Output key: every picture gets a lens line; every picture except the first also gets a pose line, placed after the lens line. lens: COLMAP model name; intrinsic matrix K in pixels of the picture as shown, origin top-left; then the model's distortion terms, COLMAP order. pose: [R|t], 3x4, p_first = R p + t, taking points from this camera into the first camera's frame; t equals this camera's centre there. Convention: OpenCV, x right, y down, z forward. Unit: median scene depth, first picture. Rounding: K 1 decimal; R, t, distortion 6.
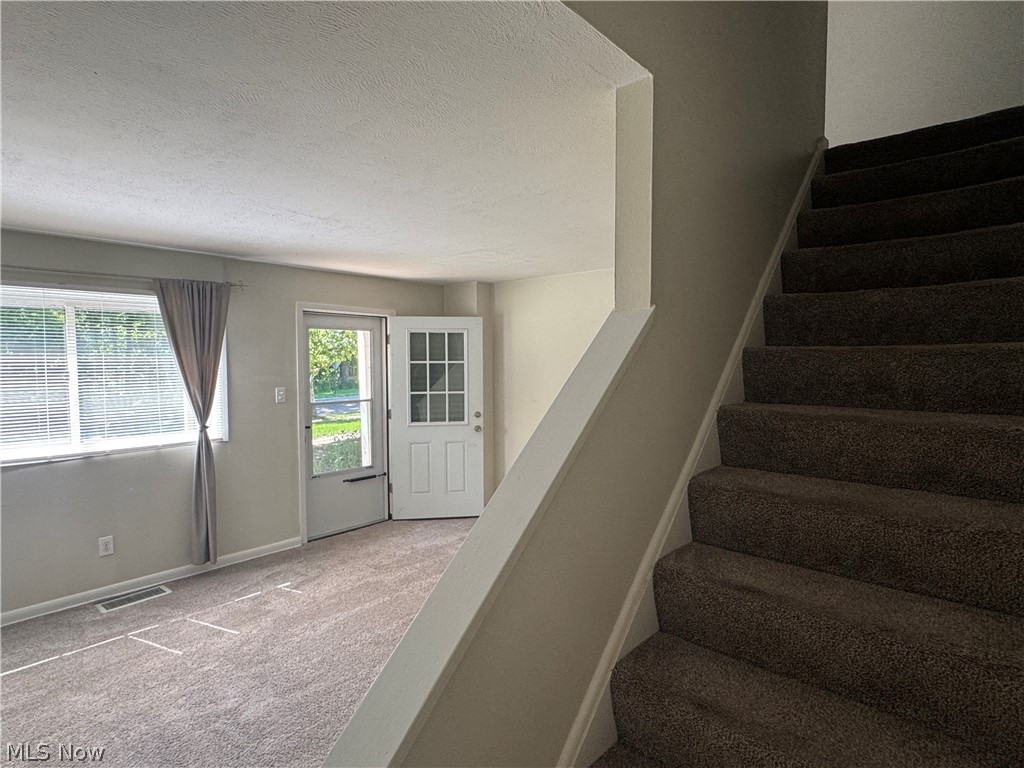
lens RADIAL K [[555.3, 0, 517.0], [0, 555.3, 382.5], [0, 0, 1]] dist [0.001588, -0.001917]
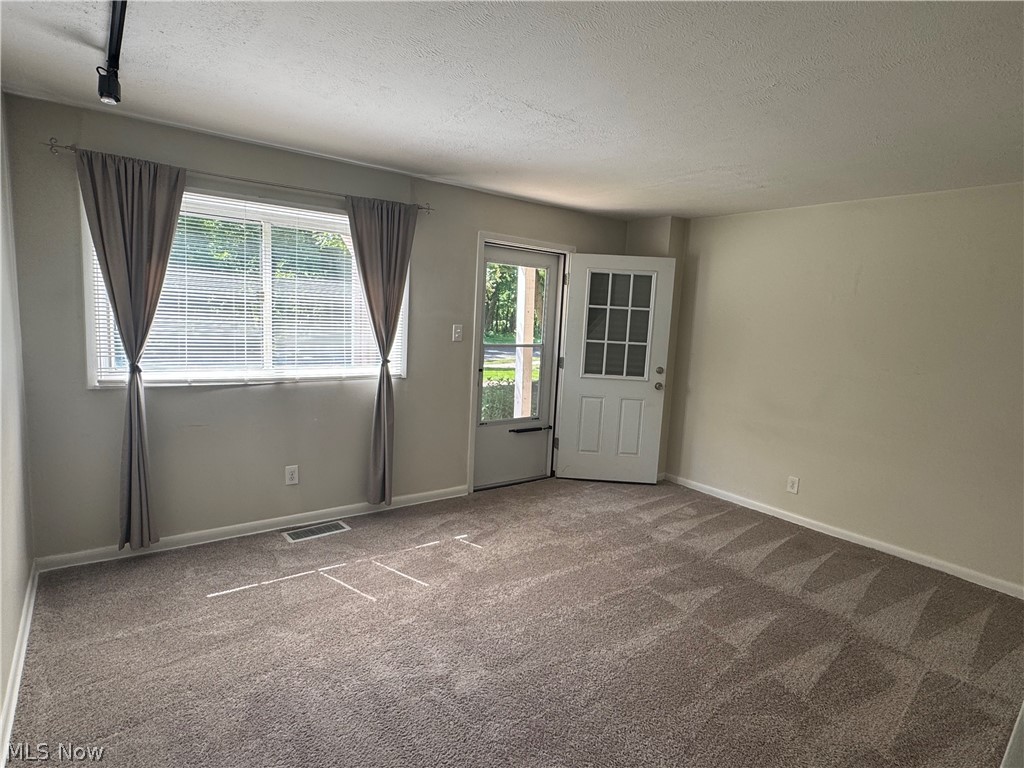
lens RADIAL K [[555.3, 0, 506.0], [0, 555.3, 384.7], [0, 0, 1]] dist [0.001588, -0.001917]
pose [[0.979285, 0.078771, -0.186538, -0.186824], [-0.063724, 0.994312, 0.085338, 0.027102], [0.192199, -0.071683, 0.978734, 0.119255]]
